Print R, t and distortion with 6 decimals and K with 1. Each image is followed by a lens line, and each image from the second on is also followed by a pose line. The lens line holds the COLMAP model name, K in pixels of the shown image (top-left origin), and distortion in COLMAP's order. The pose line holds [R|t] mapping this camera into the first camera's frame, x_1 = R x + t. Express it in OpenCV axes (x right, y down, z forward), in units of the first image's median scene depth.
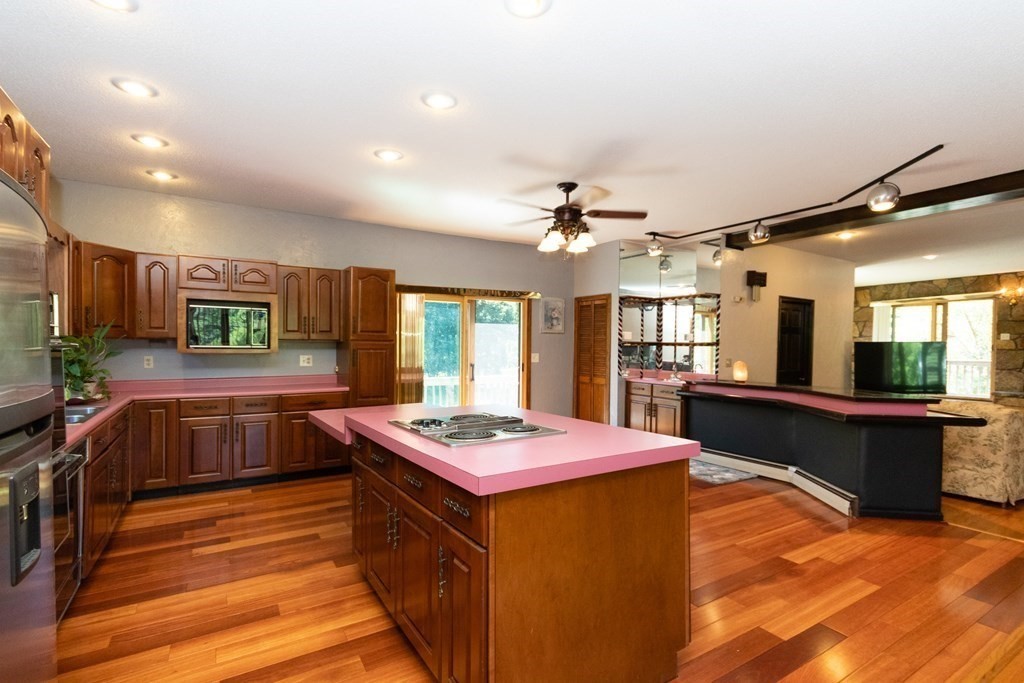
lens RADIAL K [[475.1, 0, 497.1], [0, 475.1, 355.6], [0, 0, 1]] dist [0.003558, -0.001473]
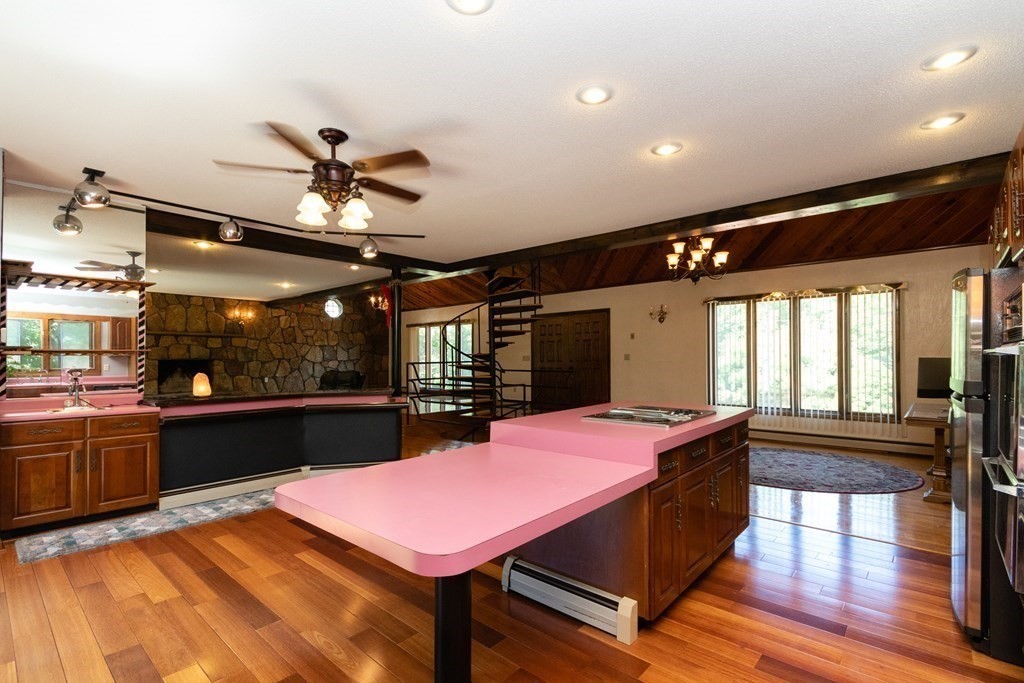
lens RADIAL K [[475.1, 0, 549.9], [0, 475.1, 355.4], [0, 0, 1]] dist [0.003558, -0.001473]
pose [[-0.355406, -0.000474, 0.934712, -0.458340], [0.021661, 0.999727, 0.008743, -0.012409], [-0.934461, 0.023355, -0.355299, 0.669022]]
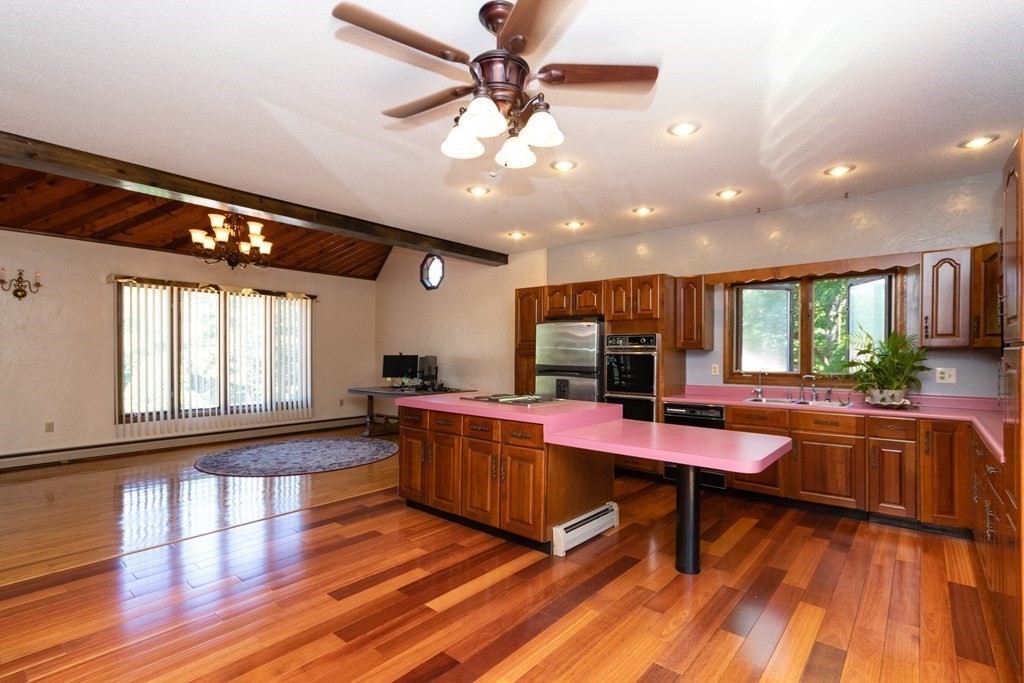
lens RADIAL K [[475.1, 0, 517.0], [0, 475.1, 350.4], [0, 0, 1]] dist [0.003558, -0.001473]
pose [[-0.948178, -0.011772, -0.317520, 0.199383], [-0.016116, 0.999809, 0.011060, -0.017678], [0.317329, 0.015605, -0.948187, 1.030865]]
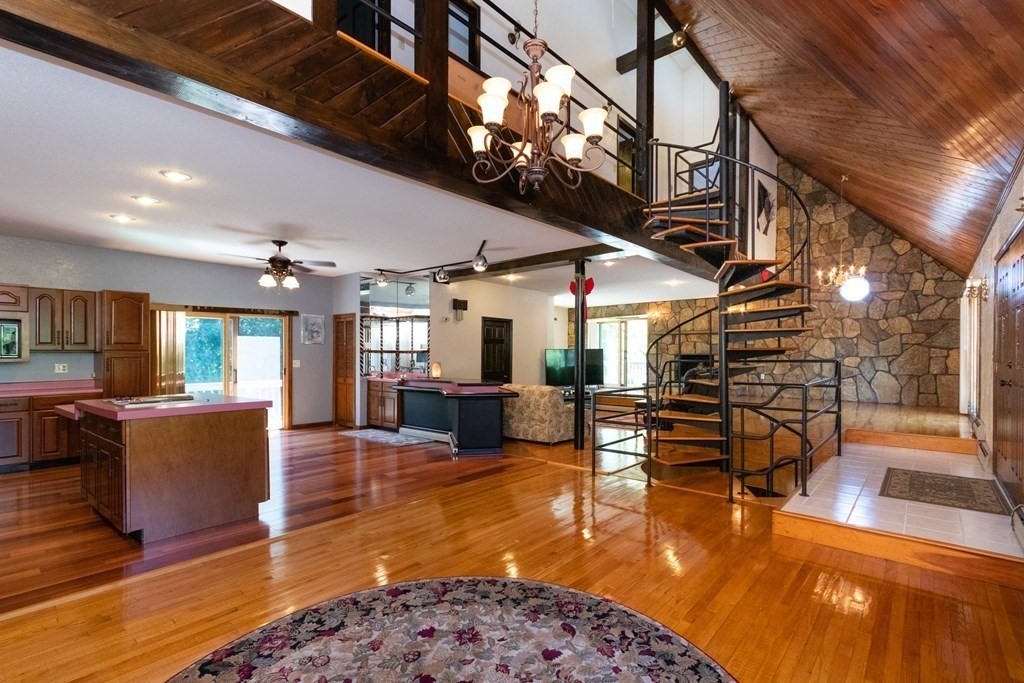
lens RADIAL K [[475.1, 0, 504.8], [0, 475.1, 355.0], [0, 0, 1]] dist [0.003558, -0.001473]
pose [[0.953156, -0.008747, 0.302353, 0.255015], [0.013268, 0.999829, -0.012902, 0.007345], [-0.302188, 0.016309, 0.953109, -0.403527]]
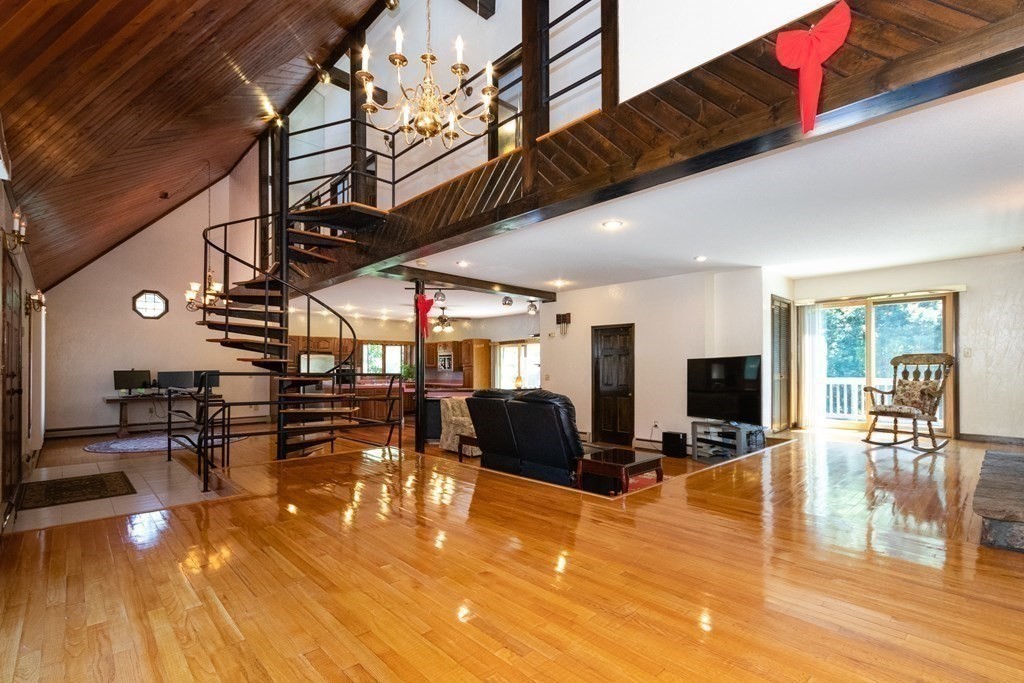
lens RADIAL K [[475.1, 0, 529.3], [0, 475.1, 364.2], [0, 0, 1]] dist [0.003558, -0.001473]
pose [[0.232079, -0.019575, -0.972500, 1.992457], [-0.016496, 0.999574, -0.024057, 0.011988], [0.972557, 0.021626, 0.231657, 0.600464]]
